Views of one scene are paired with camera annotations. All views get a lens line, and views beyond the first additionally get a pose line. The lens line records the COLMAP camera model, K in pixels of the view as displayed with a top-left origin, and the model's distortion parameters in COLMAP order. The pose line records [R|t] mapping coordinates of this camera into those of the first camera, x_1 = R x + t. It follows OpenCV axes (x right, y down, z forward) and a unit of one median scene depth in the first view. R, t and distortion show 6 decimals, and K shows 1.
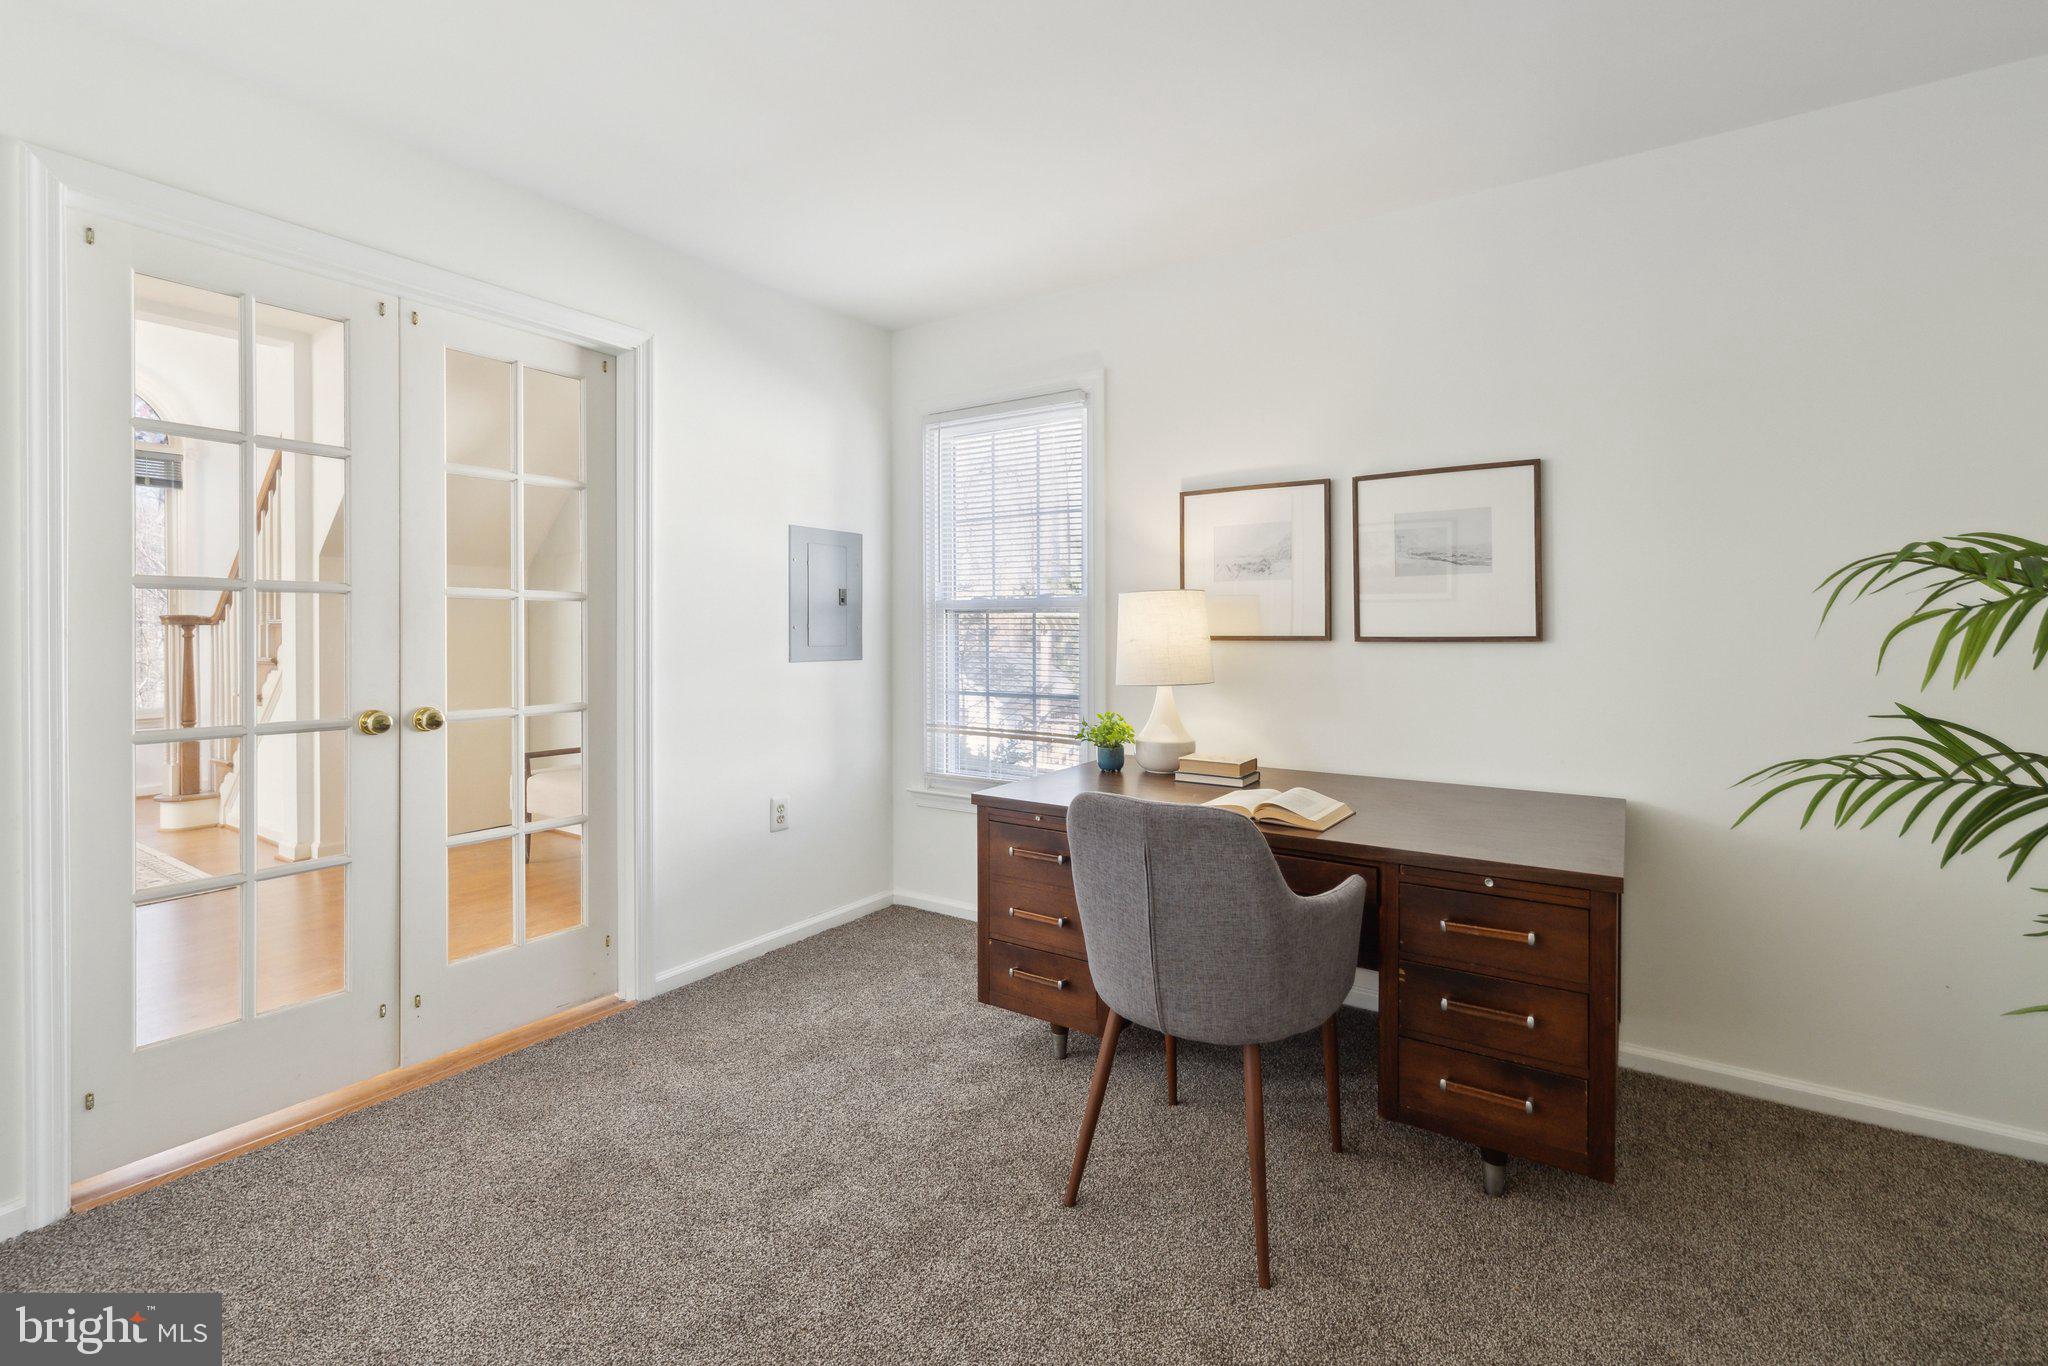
lens RADIAL K [[893.9, 0, 1027.6], [0, 893.9, 668.5], [0, 0, 1]] dist [0.004393, 0.000918]
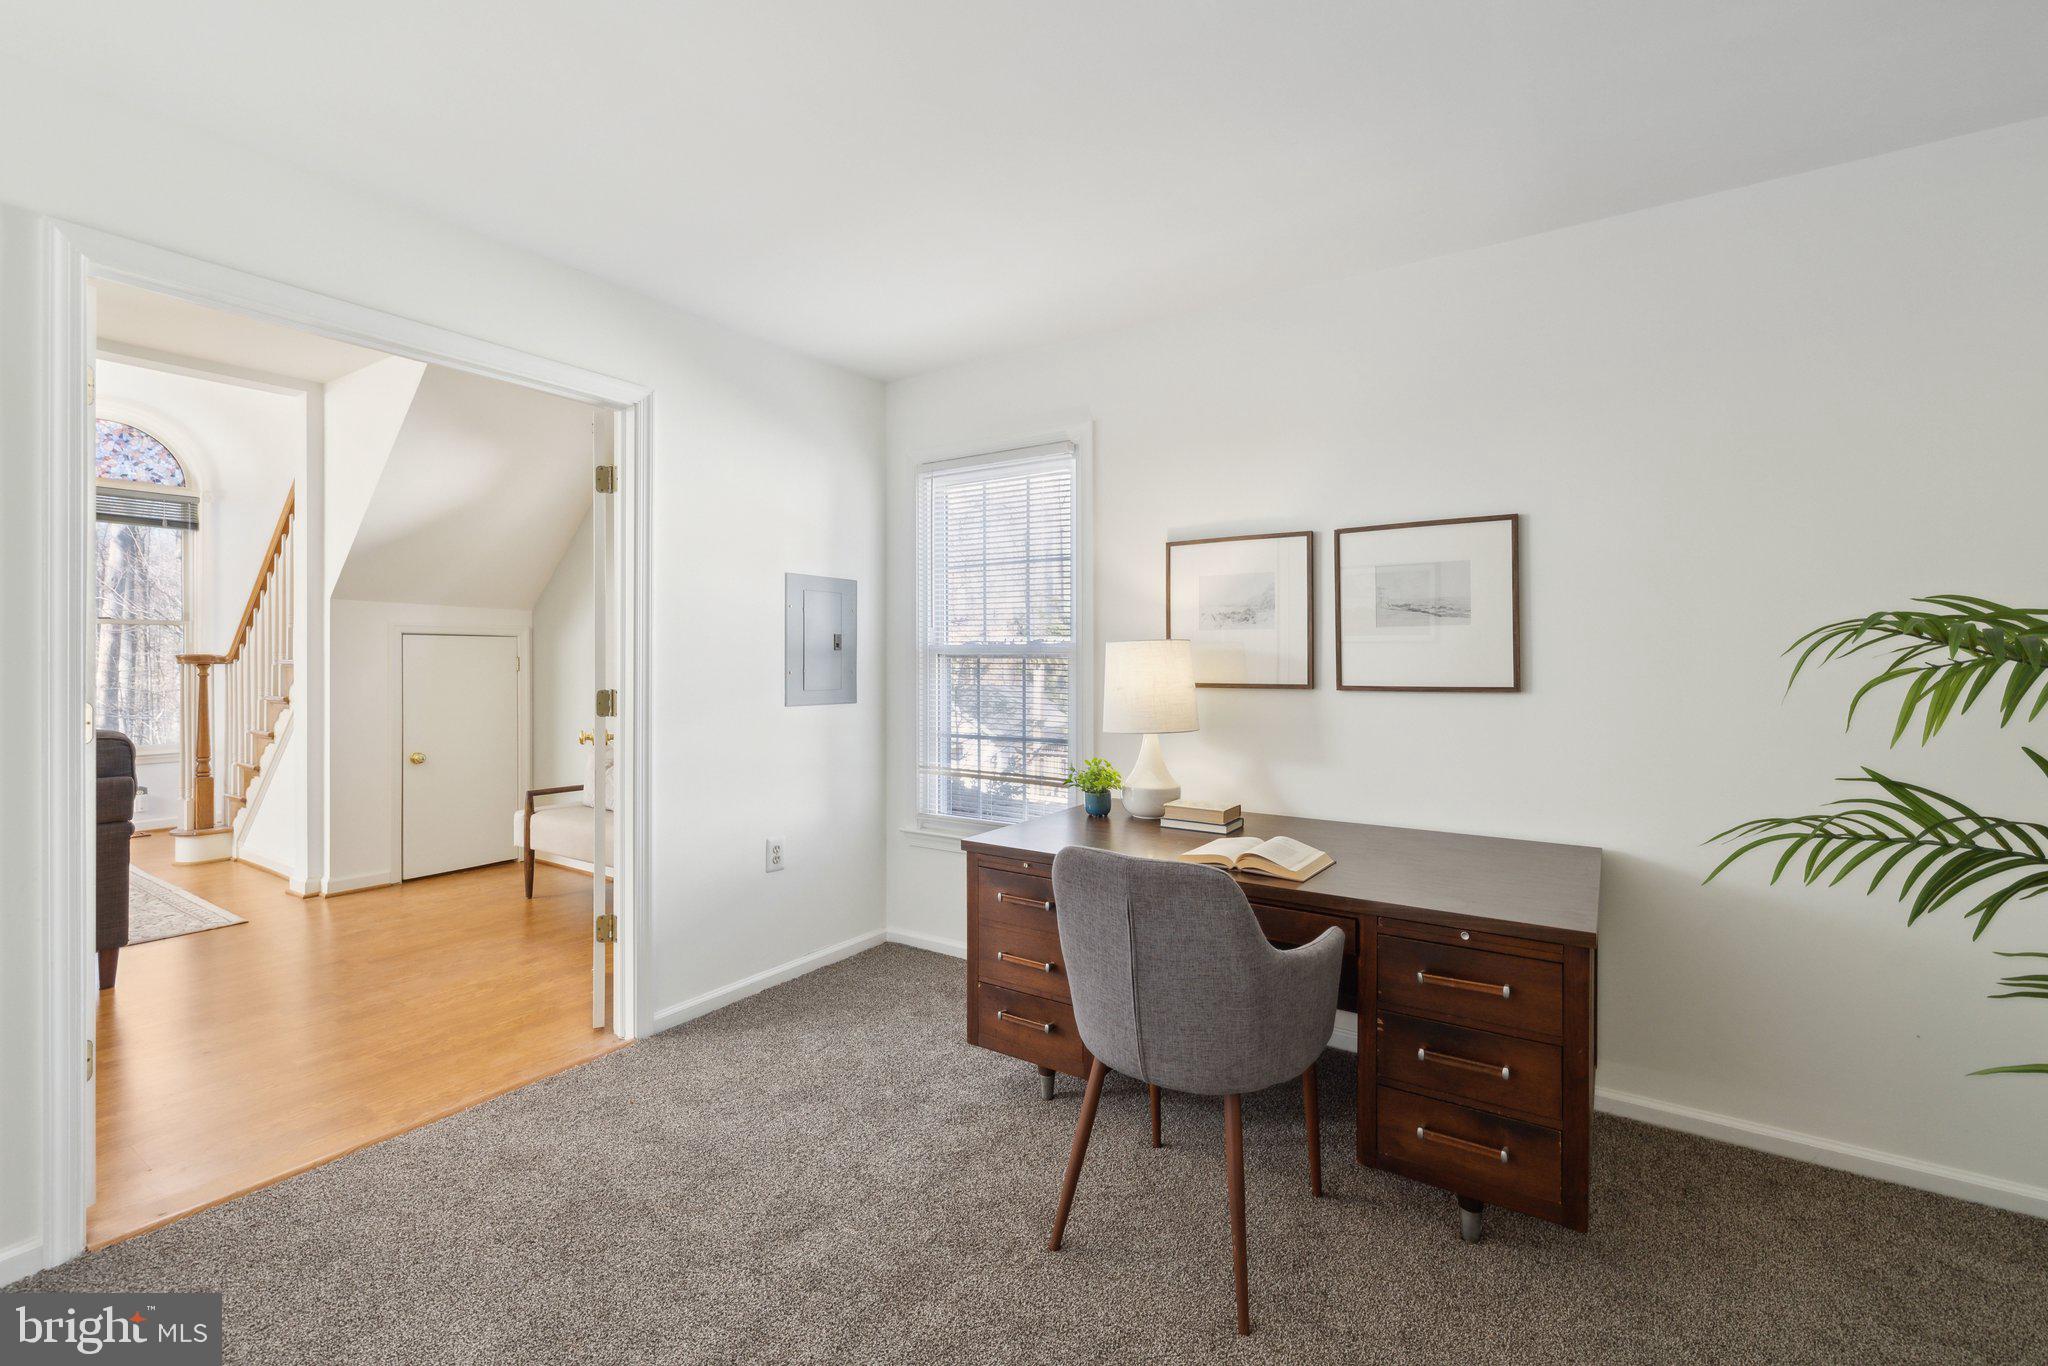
lens RADIAL K [[893.9, 0, 1035.9], [0, 893.9, 617.1], [0, 0, 1]] dist [0.004393, 0.000918]
pose [[0.999975, 0.001704, -0.006839, 0.030347], [-0.001725, 0.999994, -0.003015, -0.116154], [0.006834, 0.003026, 0.999972, -0.026192]]
